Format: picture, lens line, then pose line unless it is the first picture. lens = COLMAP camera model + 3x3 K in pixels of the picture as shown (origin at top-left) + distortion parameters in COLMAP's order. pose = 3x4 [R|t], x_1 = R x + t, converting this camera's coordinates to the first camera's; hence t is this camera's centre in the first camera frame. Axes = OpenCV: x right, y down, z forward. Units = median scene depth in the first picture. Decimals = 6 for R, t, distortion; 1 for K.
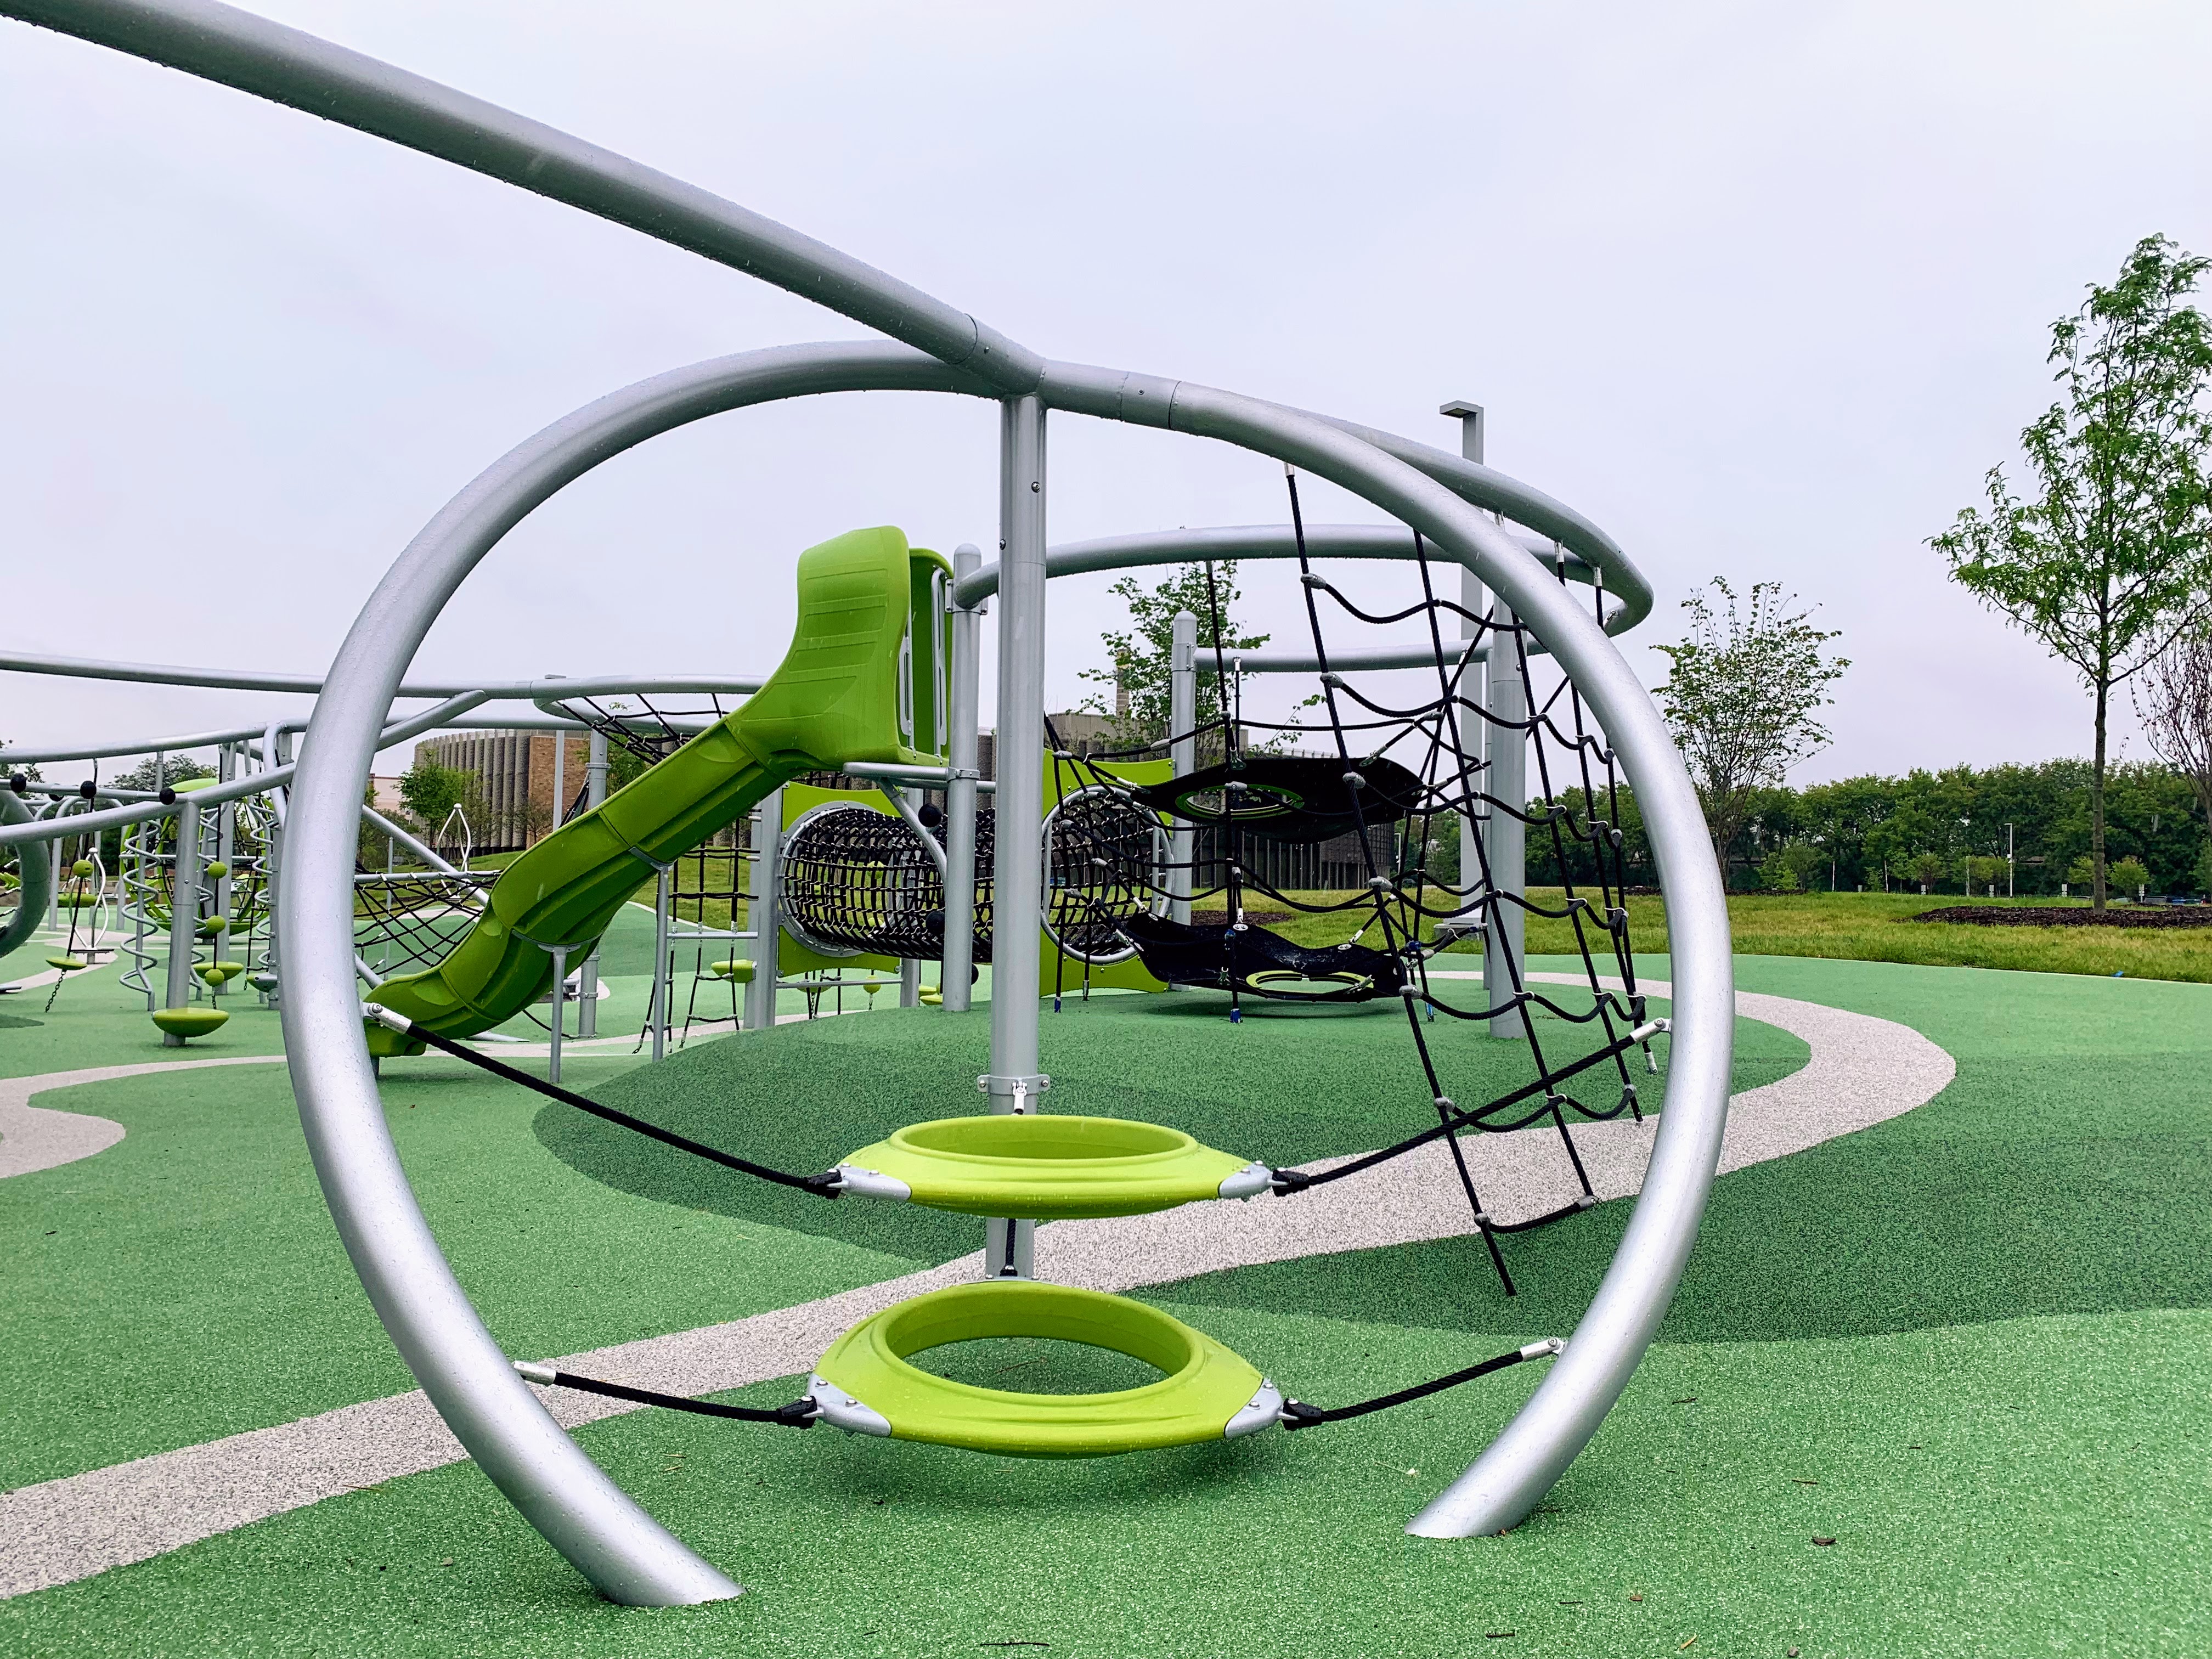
lens RADIAL K [[1696.9, 0, 1109.6], [0, 1696.9, 797.2], [0, 0, 1]] dist [0.015082, -0.000967]
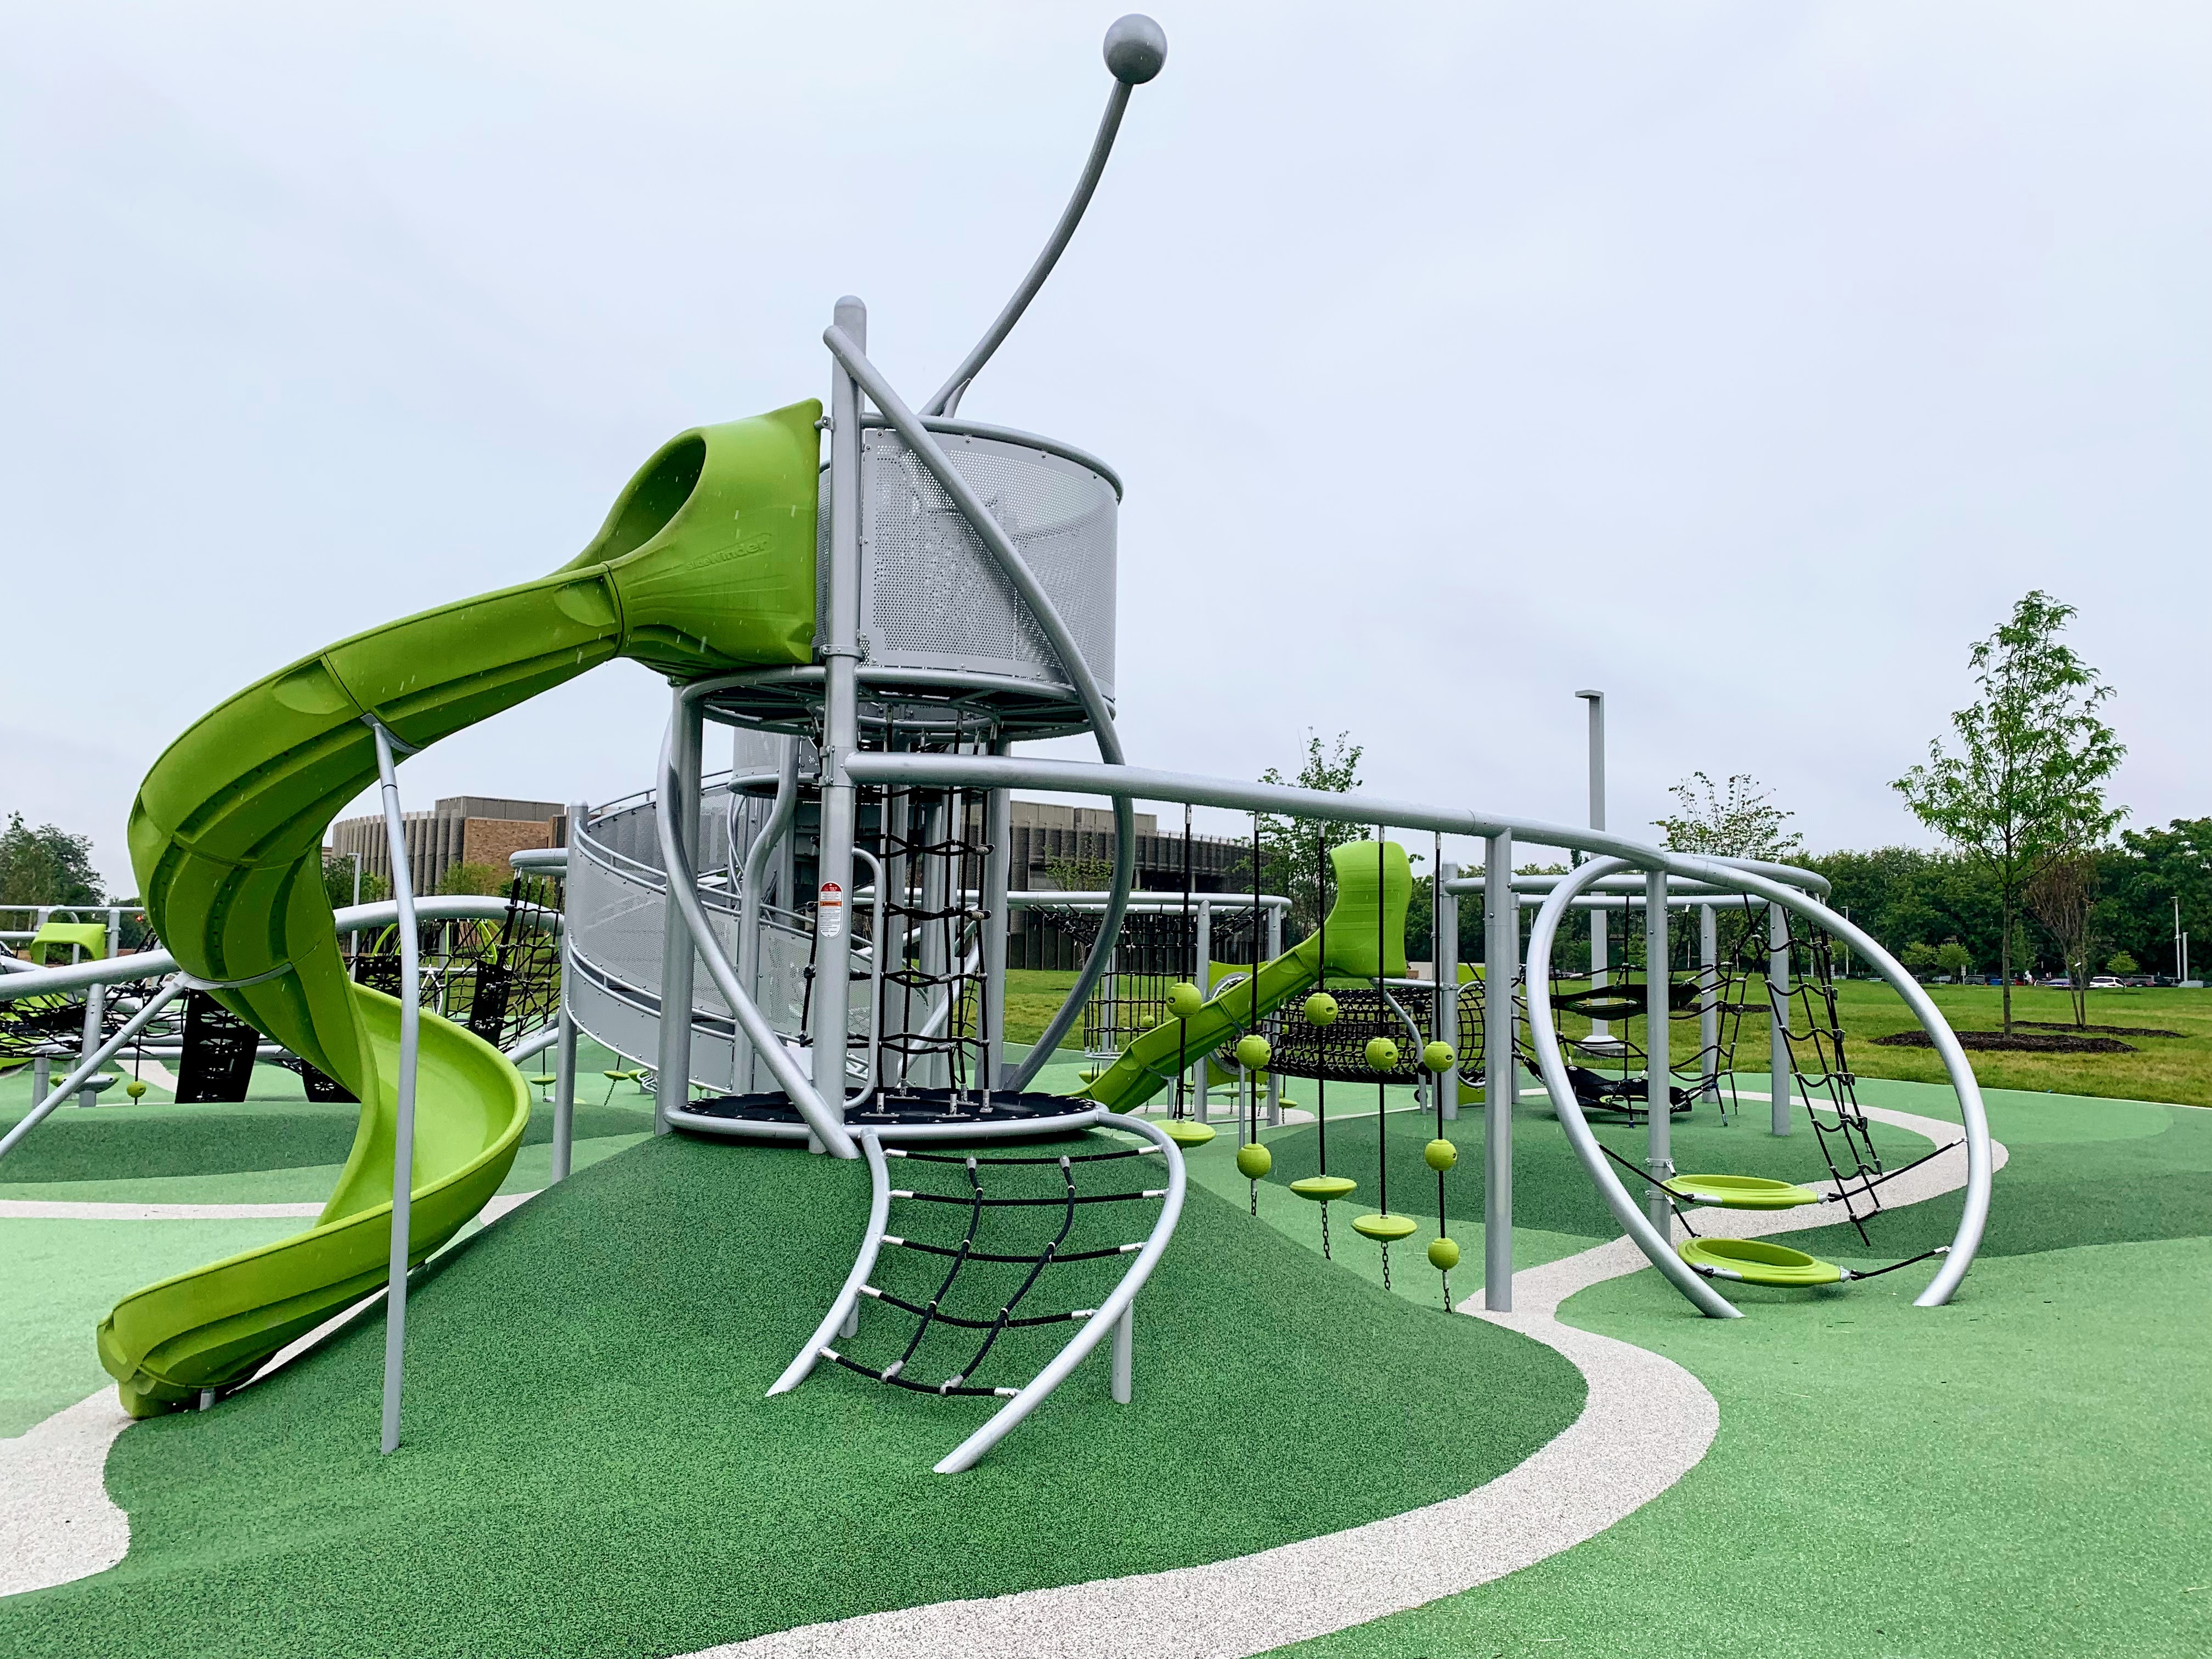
lens RADIAL K [[1699.8, 0, 1094.8], [0, 1699.8, 822.8], [0, 0, 1]] dist [0.010250, 0.008957]
pose [[0.996738, 0.007798, 0.080330, -0.344067], [-0.005875, 0.999691, -0.024146, -0.080458], [-0.080494, 0.023596, 0.996476, -0.439883]]
